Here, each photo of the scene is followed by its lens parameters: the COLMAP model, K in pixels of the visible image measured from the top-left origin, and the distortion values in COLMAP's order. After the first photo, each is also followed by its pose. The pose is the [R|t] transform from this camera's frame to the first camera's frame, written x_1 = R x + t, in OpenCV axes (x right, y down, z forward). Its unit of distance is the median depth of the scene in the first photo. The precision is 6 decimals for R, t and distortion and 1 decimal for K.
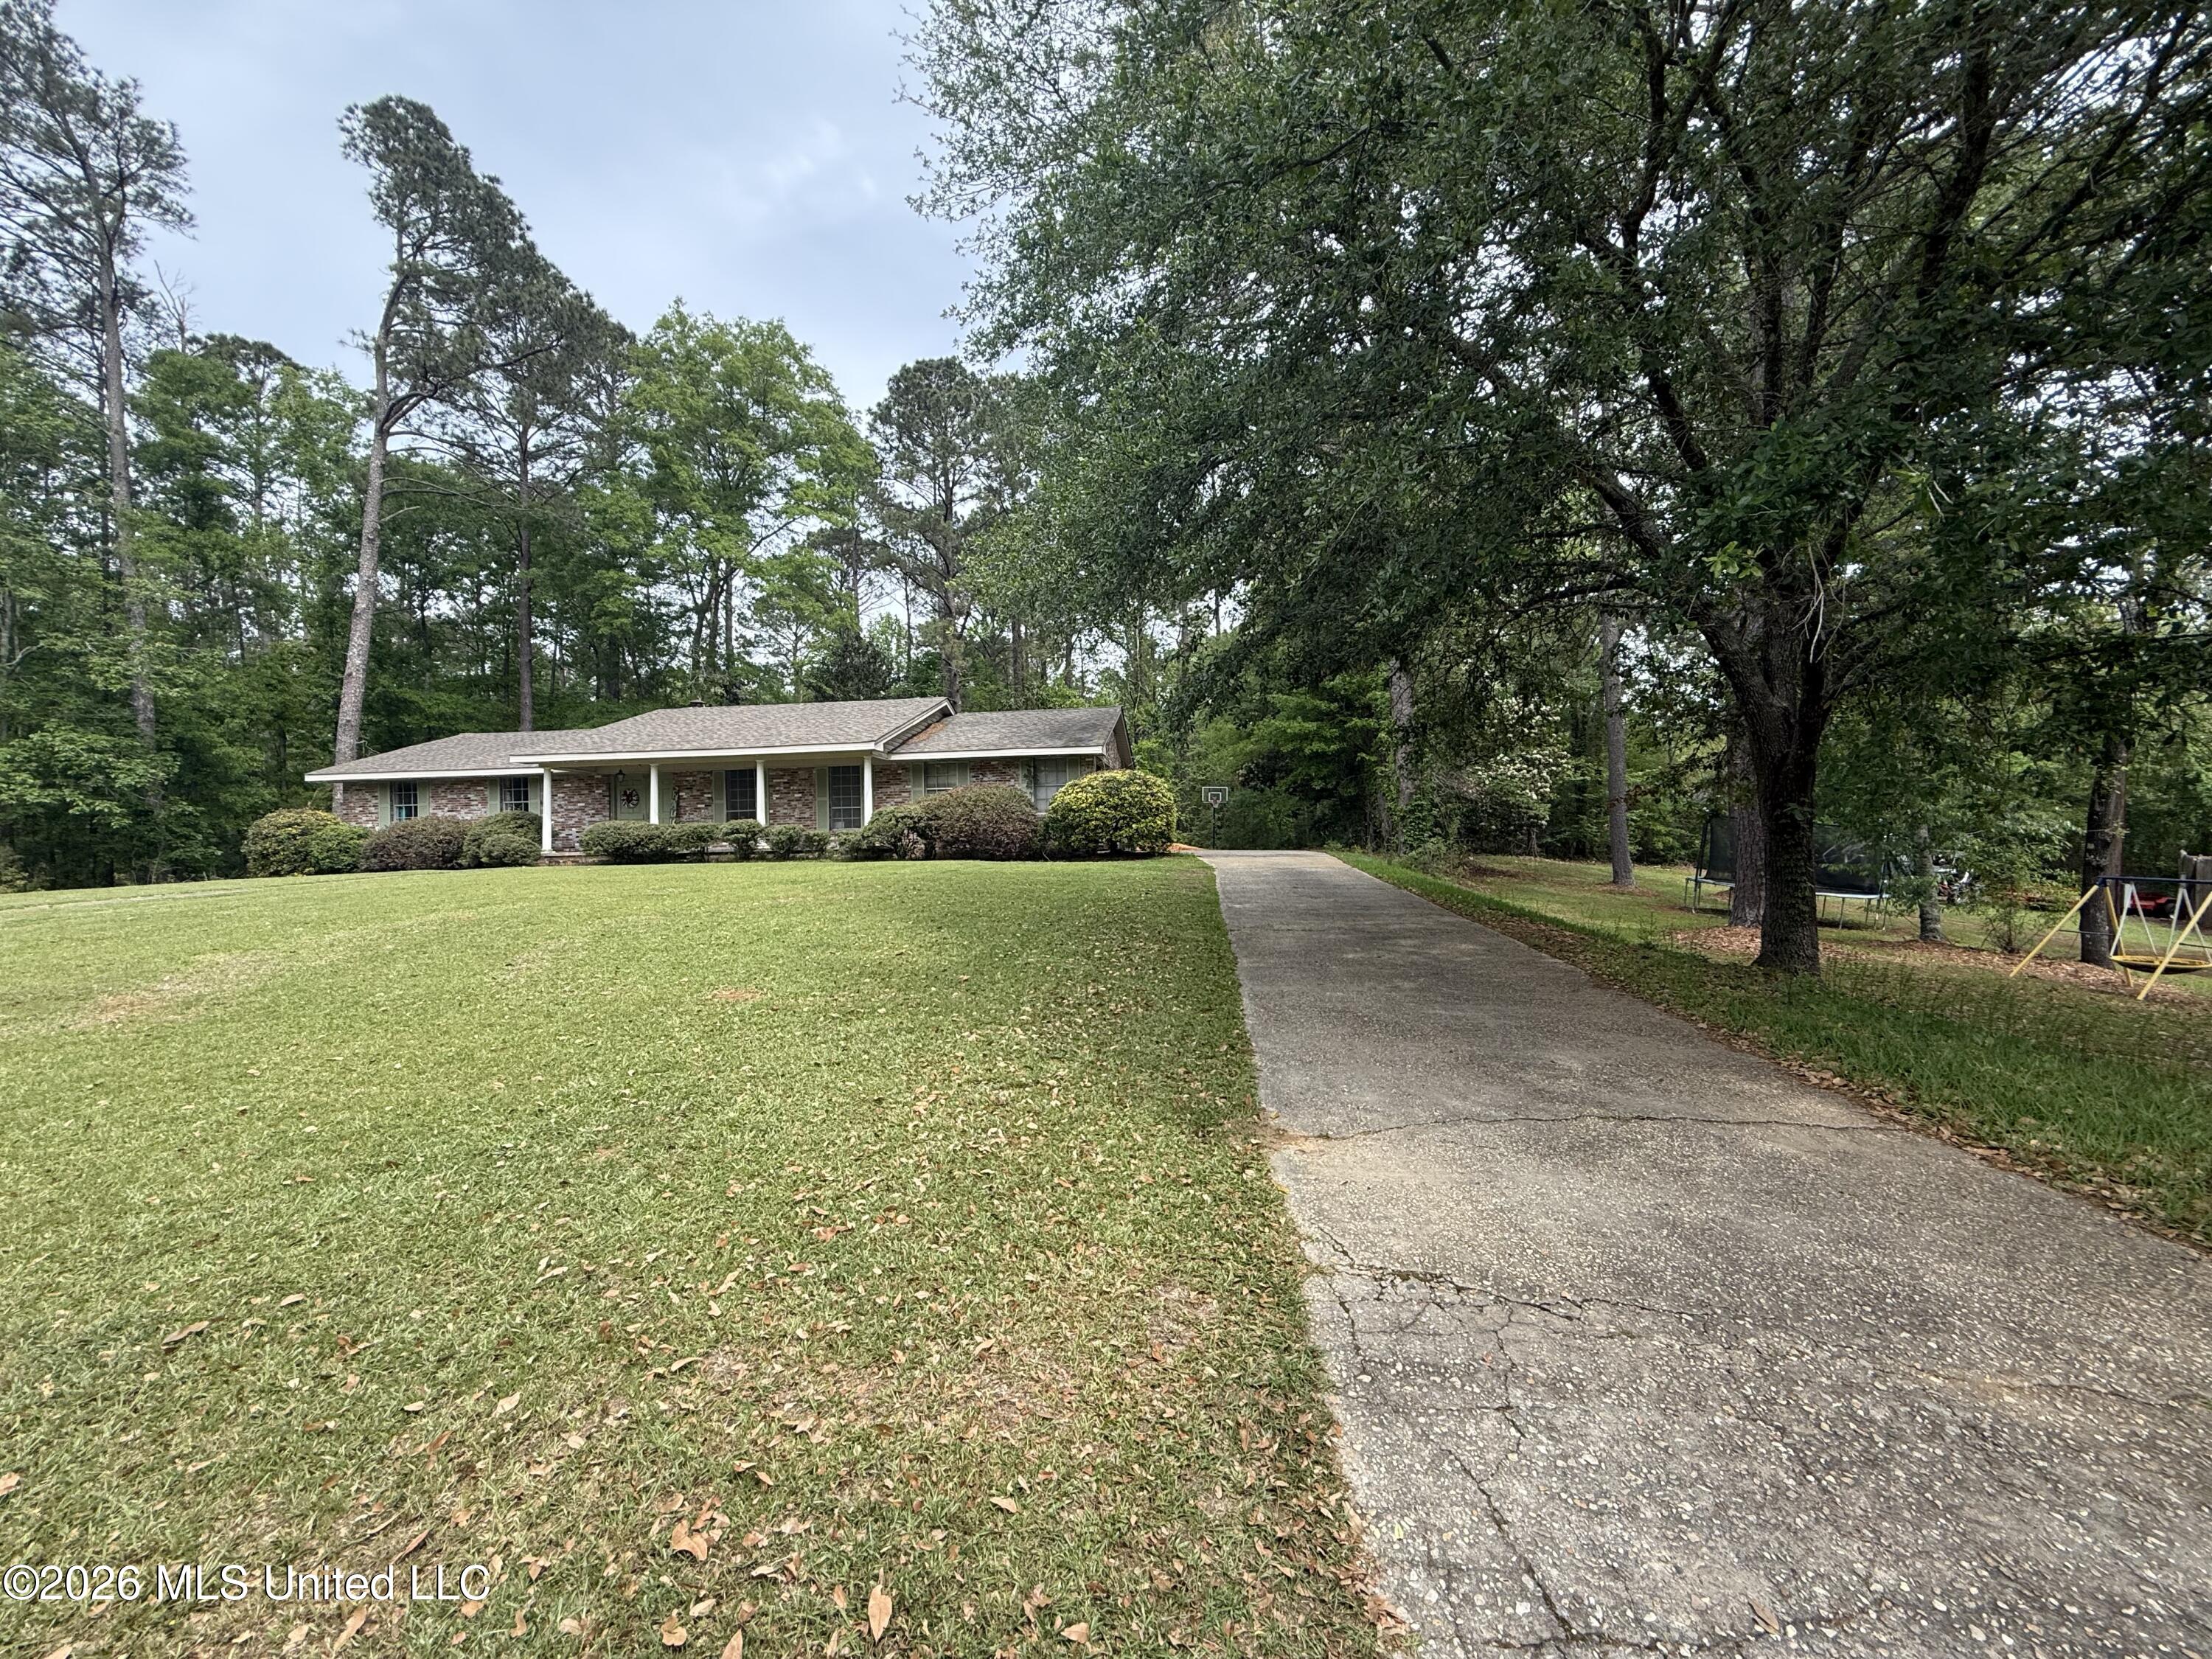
lens RADIAL K [[869.6, 0, 1105.4], [0, 869.6, 838.3], [0, 0, 1]] dist [0.003509, -0.000830]
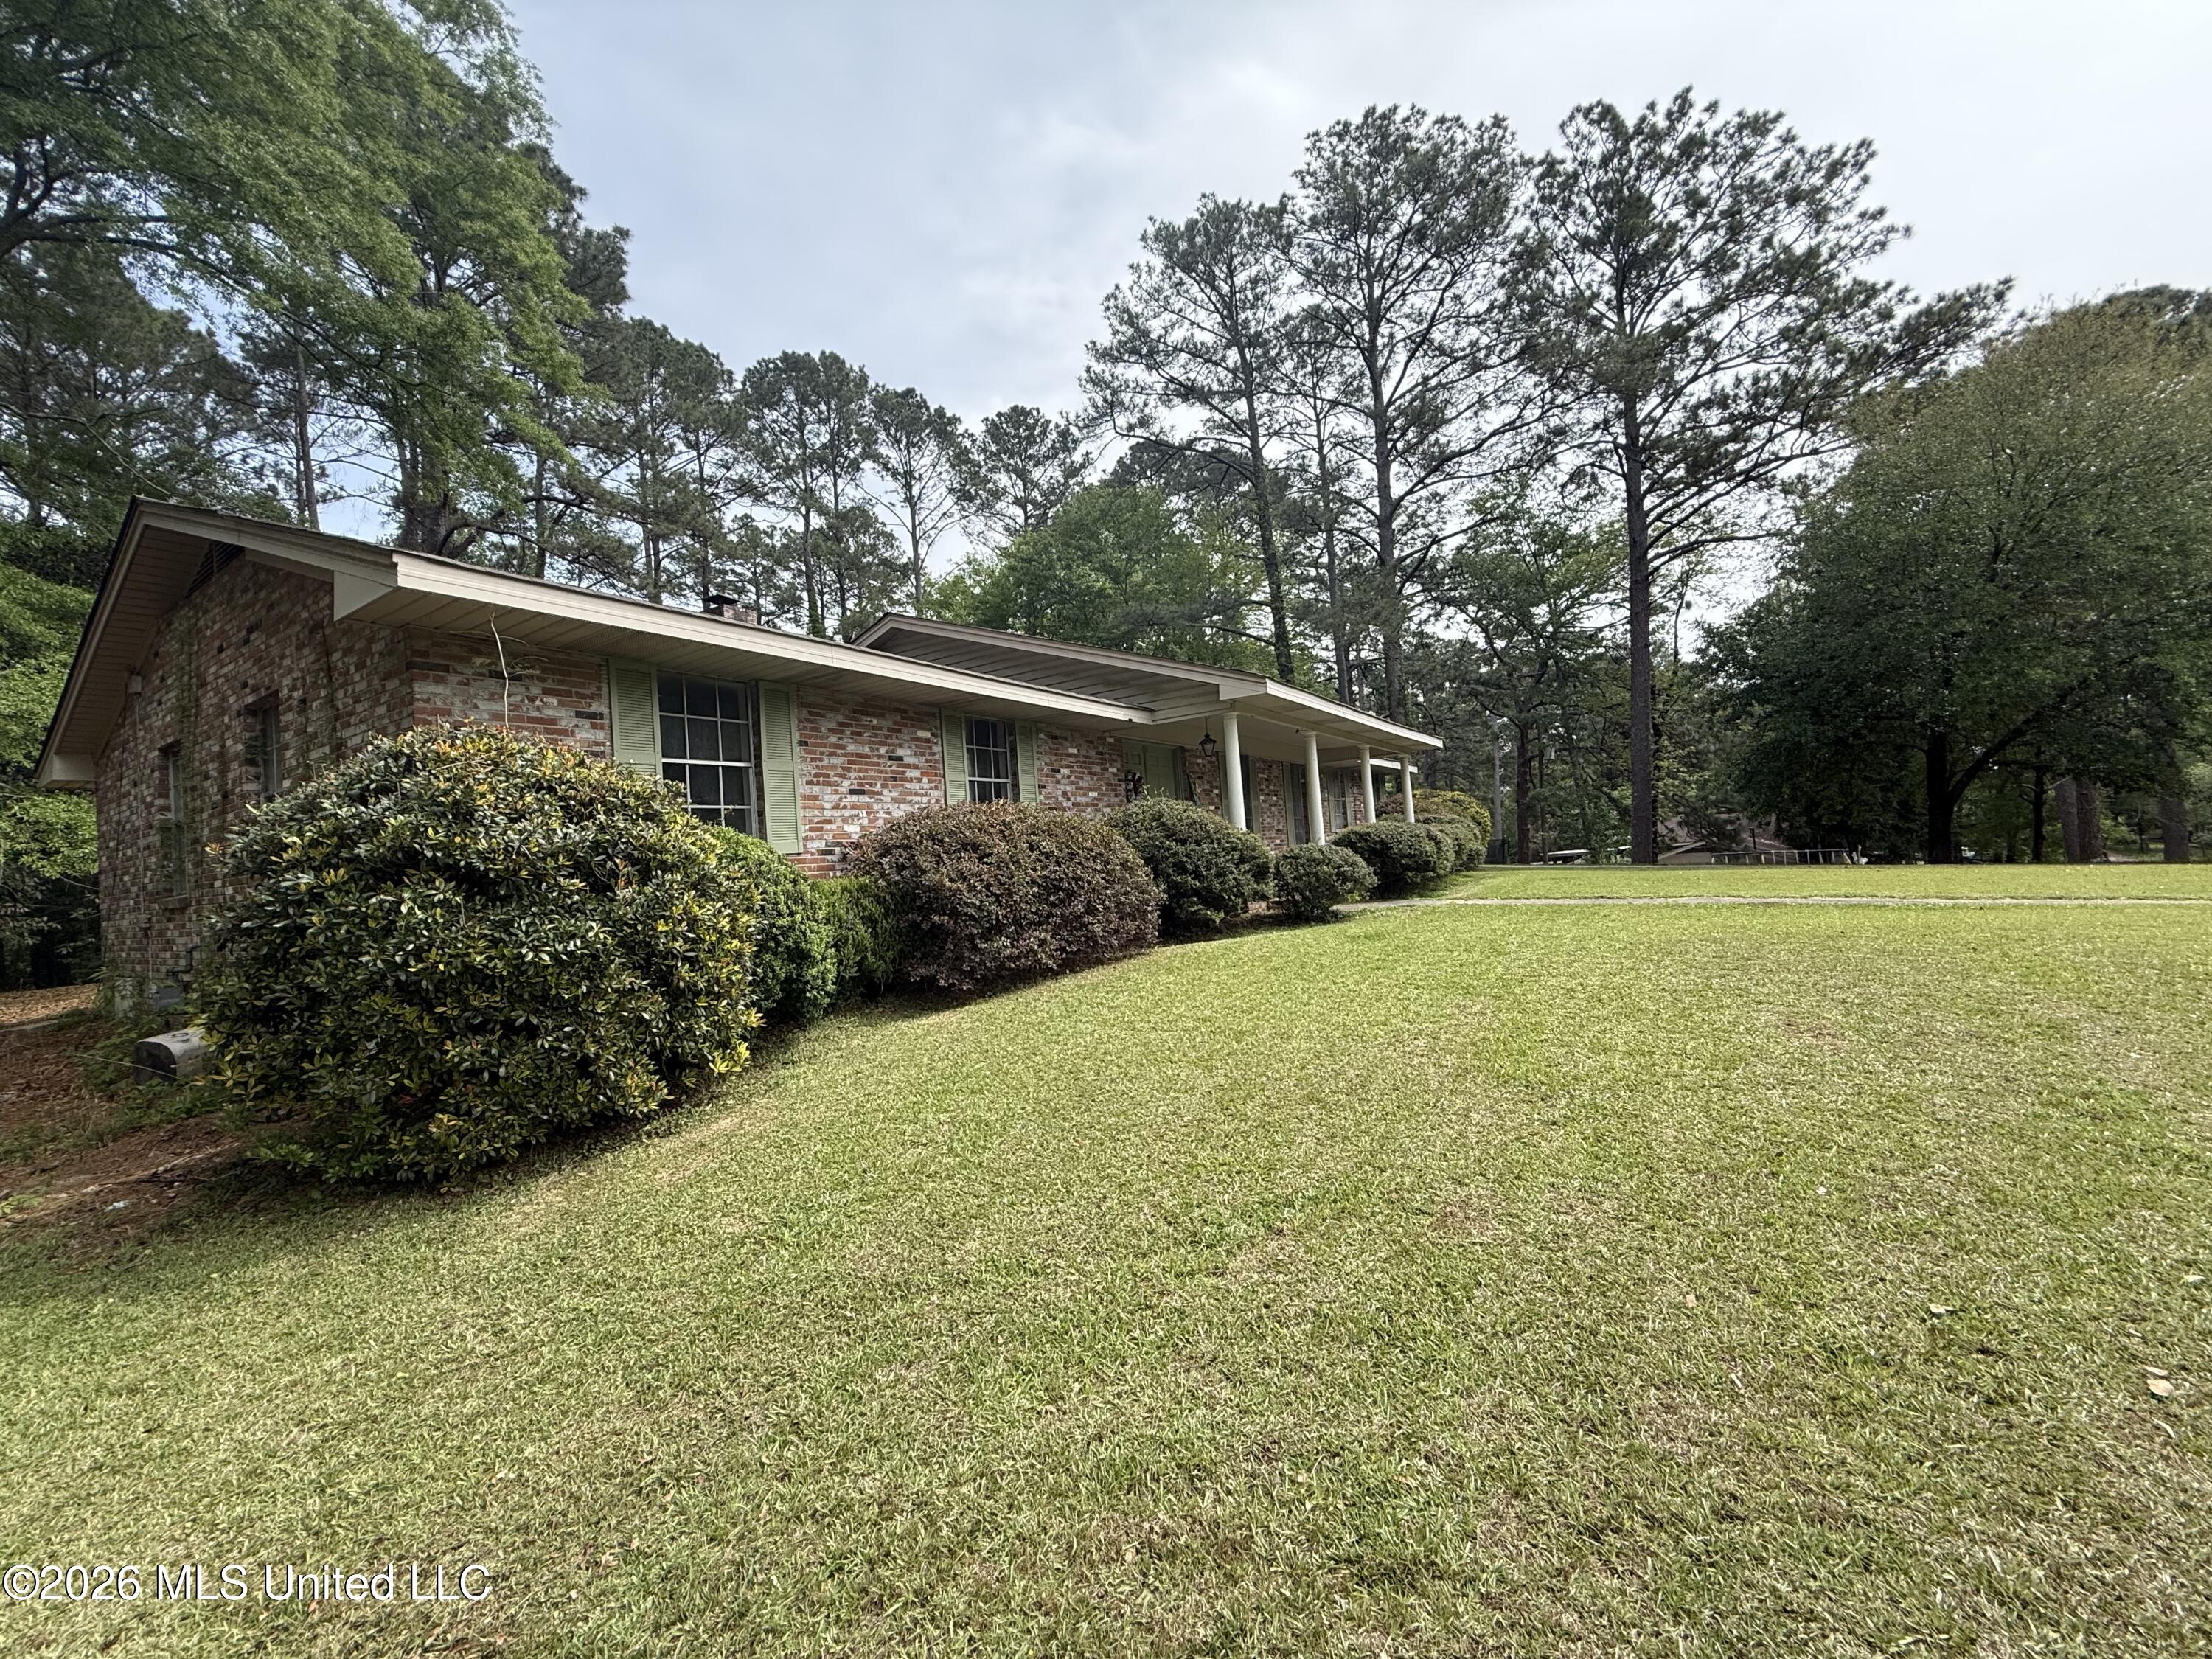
lens RADIAL K [[869.6, 0, 1105.4], [0, 869.6, 838.3], [0, 0, 1]] dist [0.003509, -0.000830]
pose [[0.446253, 0.011803, 0.894829, -1.037487], [0.052825, 0.997822, -0.039506, 0.004760], [-0.893346, 0.064899, 0.444658, 0.796481]]
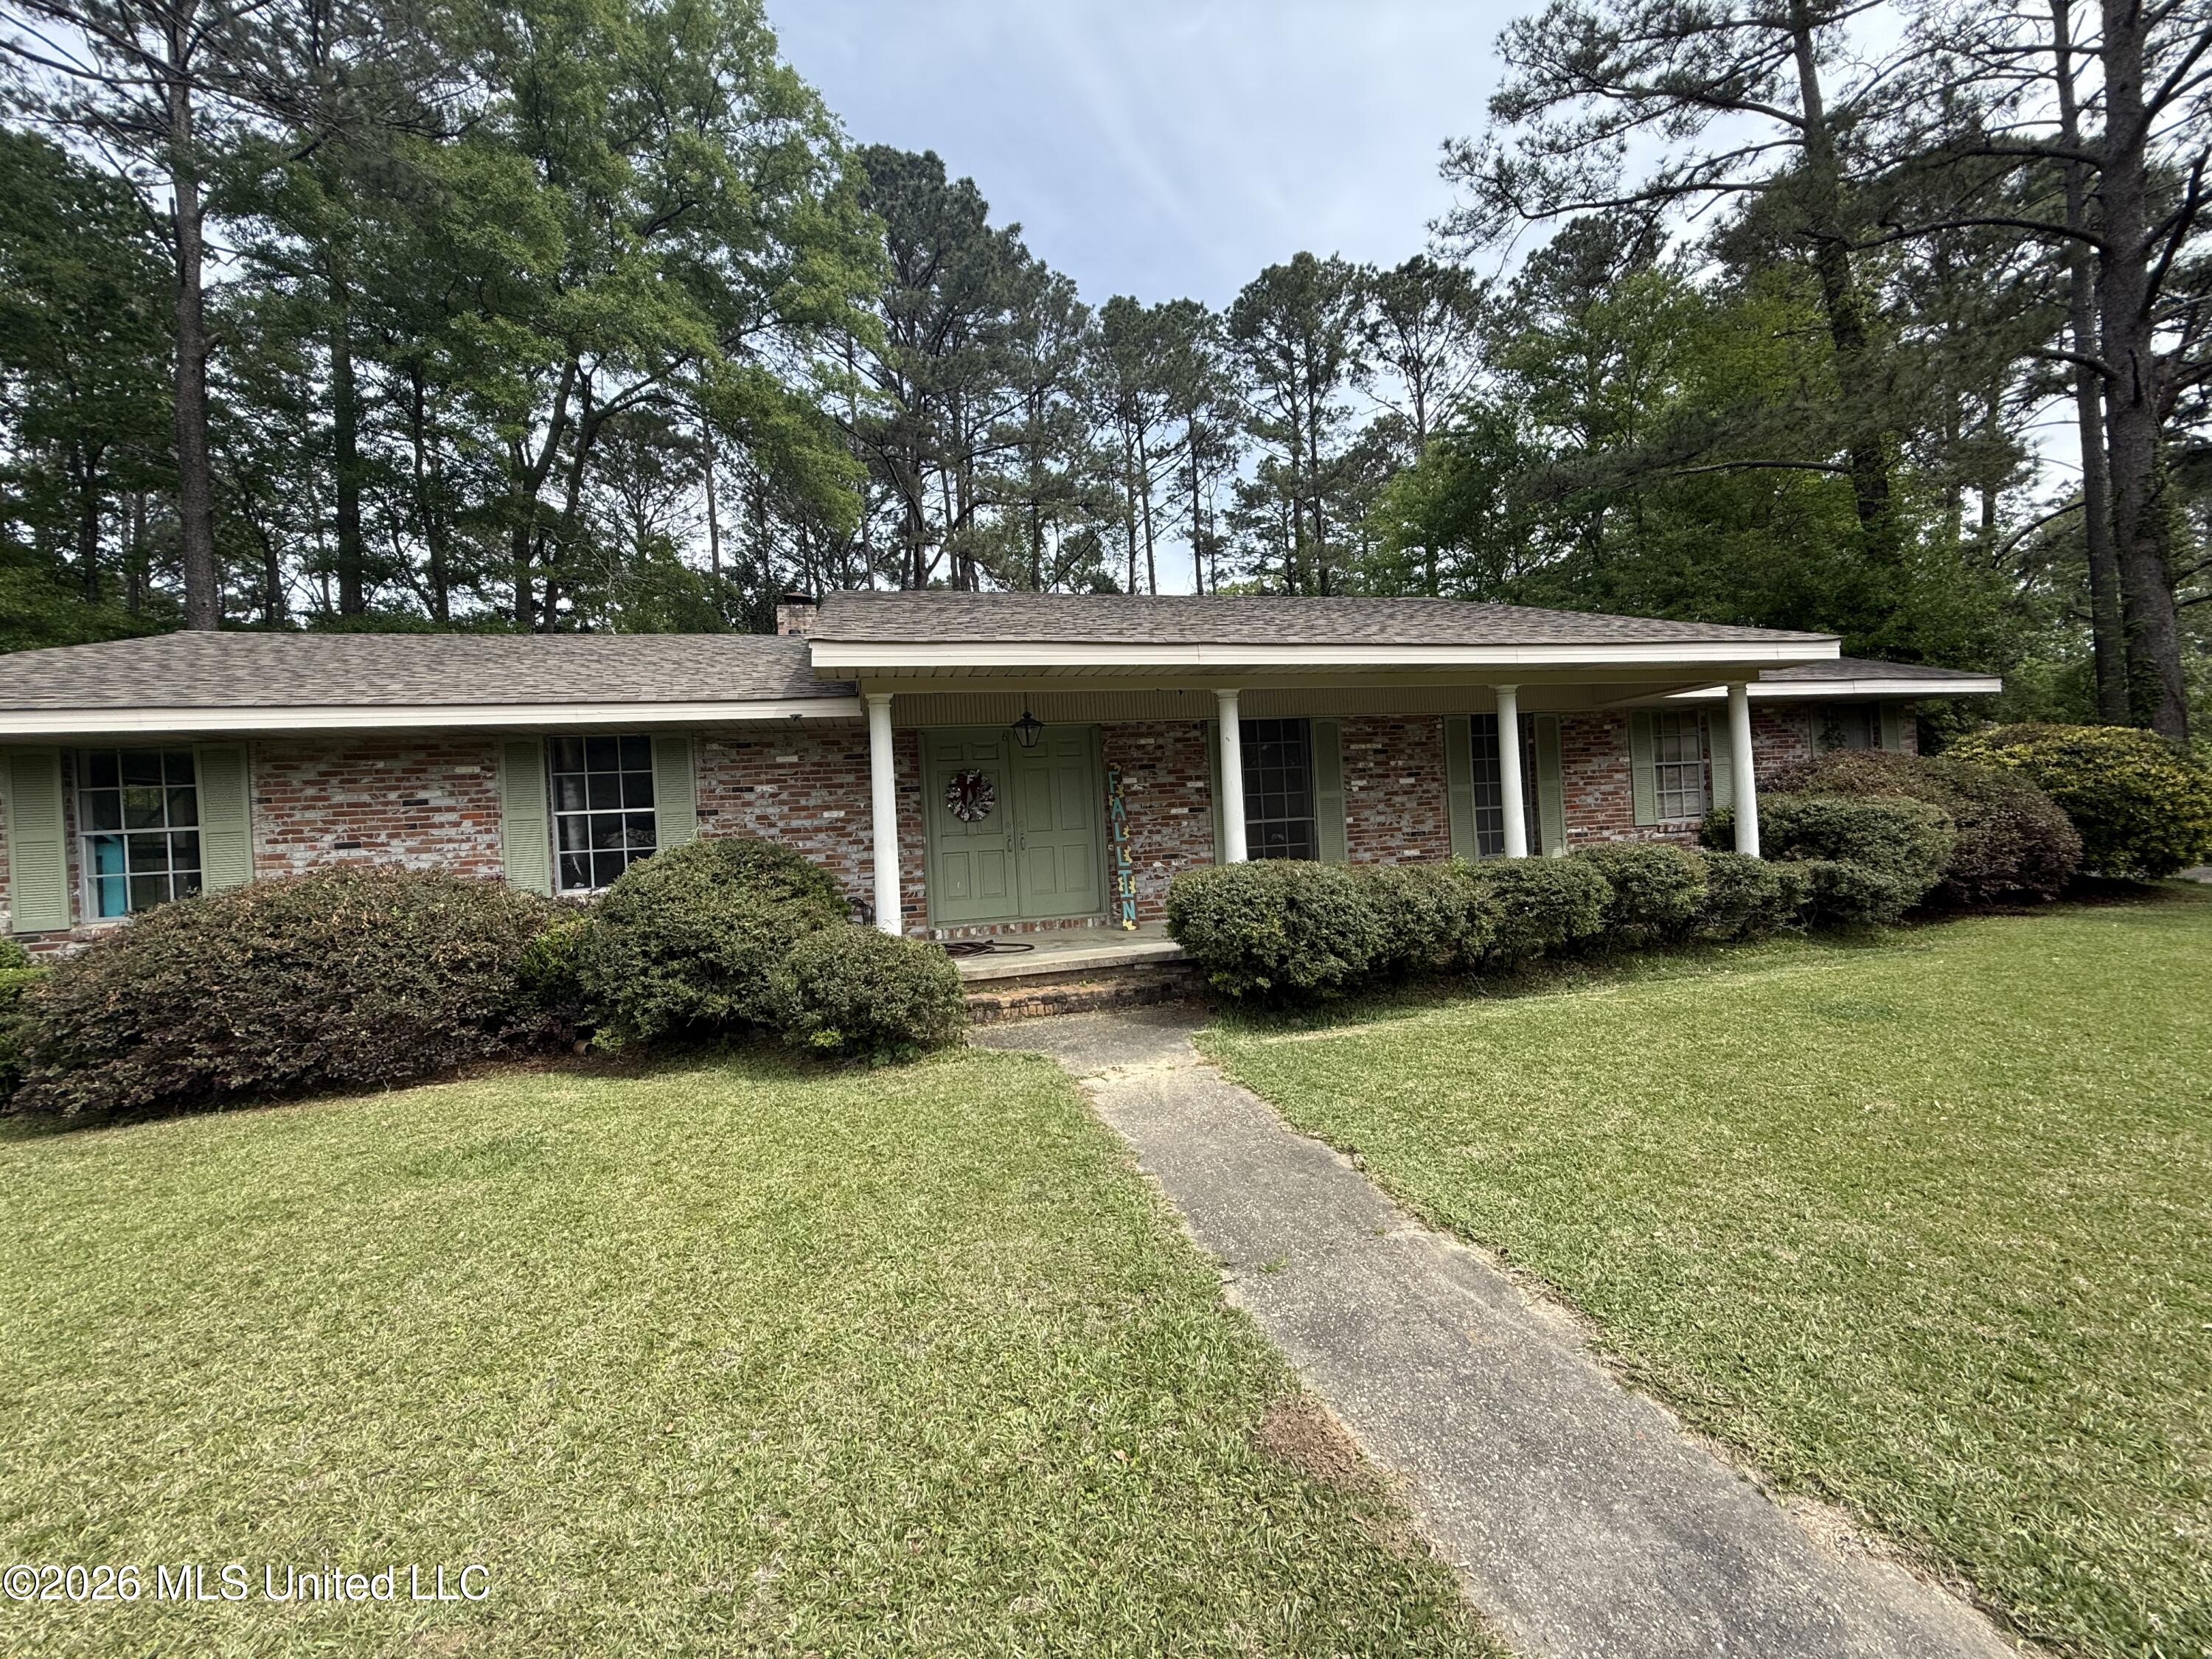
lens RADIAL K [[869.6, 0, 1105.4], [0, 869.6, 838.3], [0, 0, 1]] dist [0.003509, -0.000830]
pose [[0.930995, -0.032891, 0.363548, -0.633977], [0.032014, 0.999452, 0.008440, -0.028670], [-0.363626, 0.003781, 0.931537, 0.640859]]
